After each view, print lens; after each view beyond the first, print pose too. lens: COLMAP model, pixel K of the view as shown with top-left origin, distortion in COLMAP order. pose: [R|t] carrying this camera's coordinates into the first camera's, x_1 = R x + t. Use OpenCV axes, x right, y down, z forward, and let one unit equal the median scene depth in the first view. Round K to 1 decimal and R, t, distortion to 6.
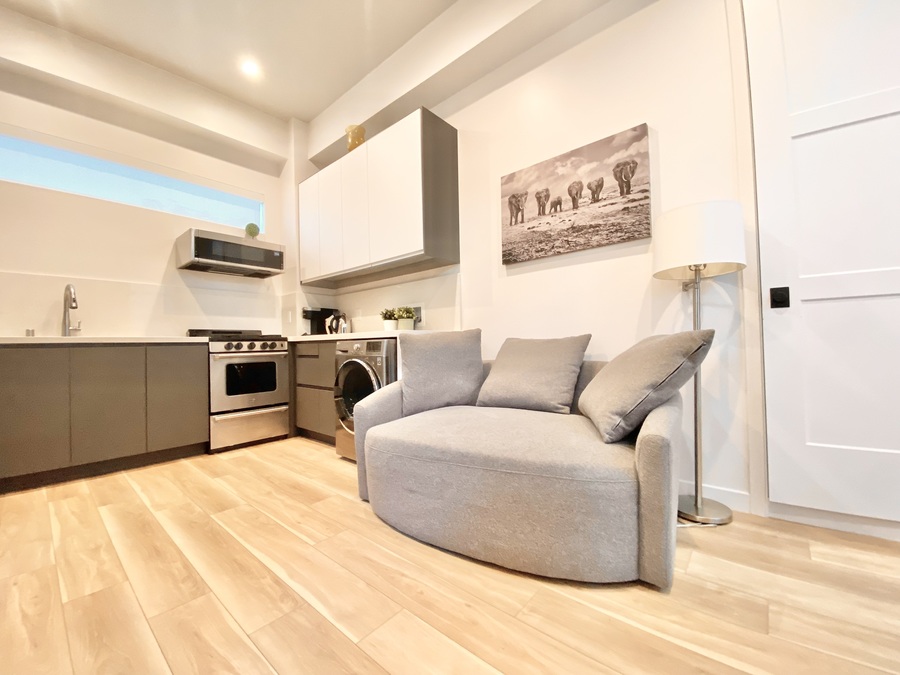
lens RADIAL K [[364.1, 0, 447.4], [0, 364.1, 339.4], [0, 0, 1]] dist [0.021231, -0.020078]
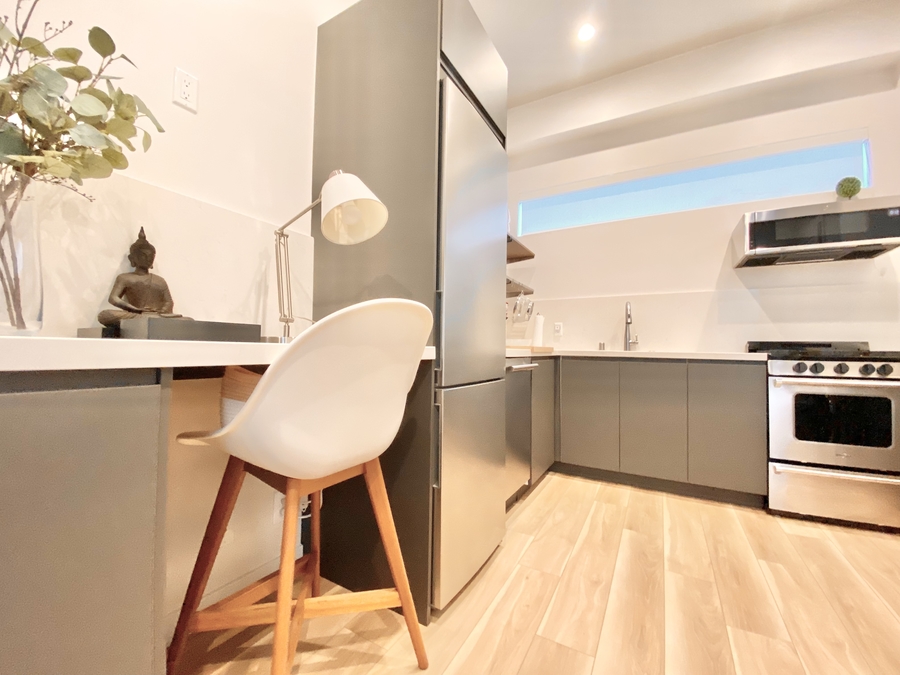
lens RADIAL K [[364.1, 0, 447.4], [0, 364.1, 339.4], [0, 0, 1]] dist [0.021231, -0.020078]
pose [[0.190639, -0.002844, -0.981656, -0.070985], [-0.006911, 0.999967, -0.004239, -0.034813], [0.981636, 0.007593, 0.190613, 0.296570]]
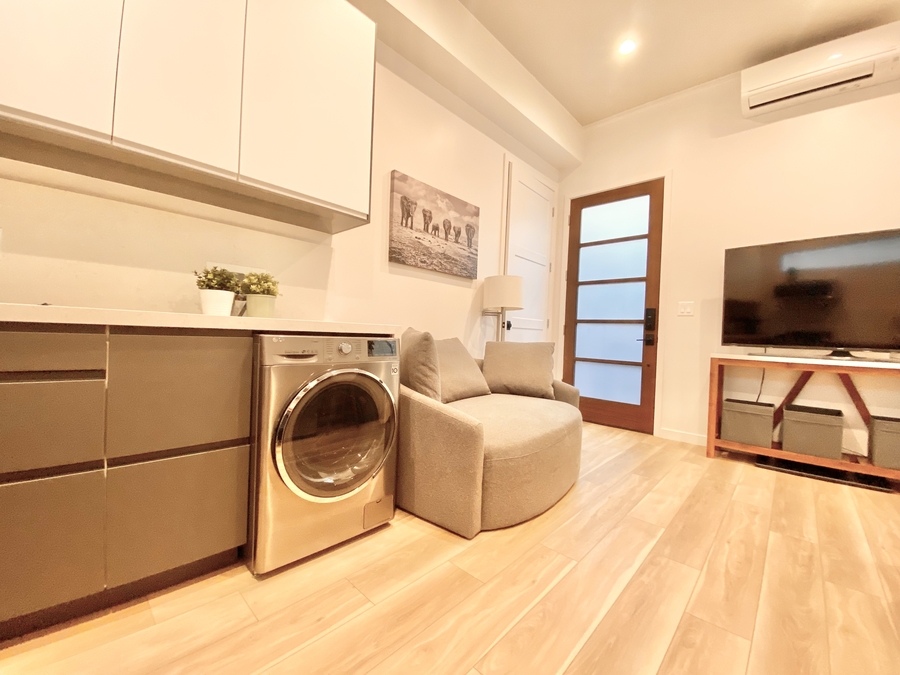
lens RADIAL K [[364.1, 0, 447.4], [0, 364.1, 339.4], [0, 0, 1]] dist [0.021231, -0.020078]
pose [[0.039274, 0.011022, 0.999168, -0.929225], [-0.057492, 0.998308, -0.008753, 0.003635], [-0.997573, -0.057100, 0.039841, 0.919220]]
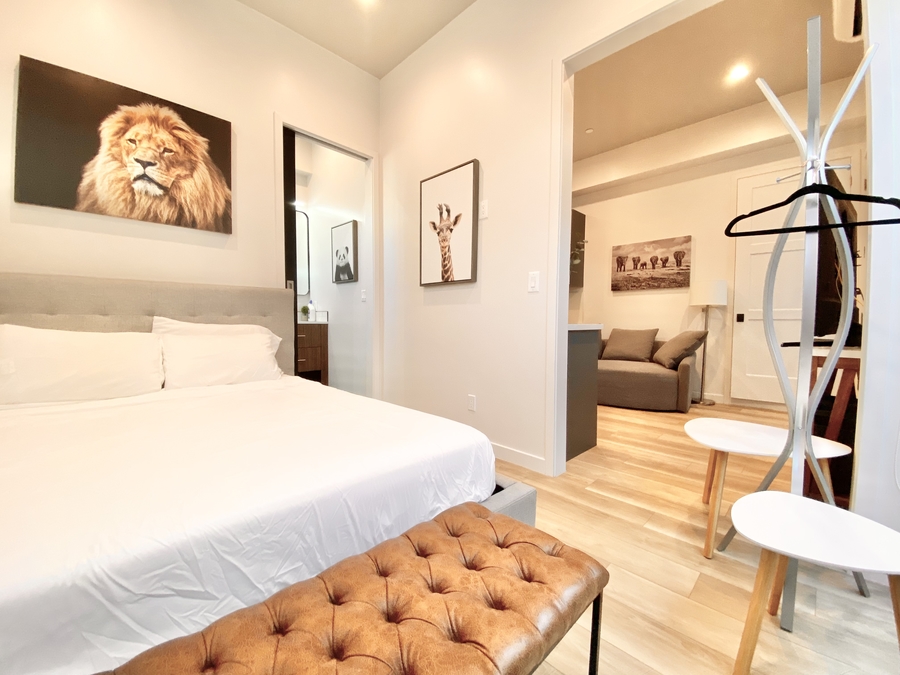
lens RADIAL K [[364.1, 0, 447.4], [0, 364.1, 339.4], [0, 0, 1]] dist [0.021231, -0.020078]
pose [[0.996908, 0.026788, -0.073868, -0.671400], [-0.021437, 0.997152, 0.072308, -0.076271], [0.075595, -0.070501, 0.994643, -1.226035]]
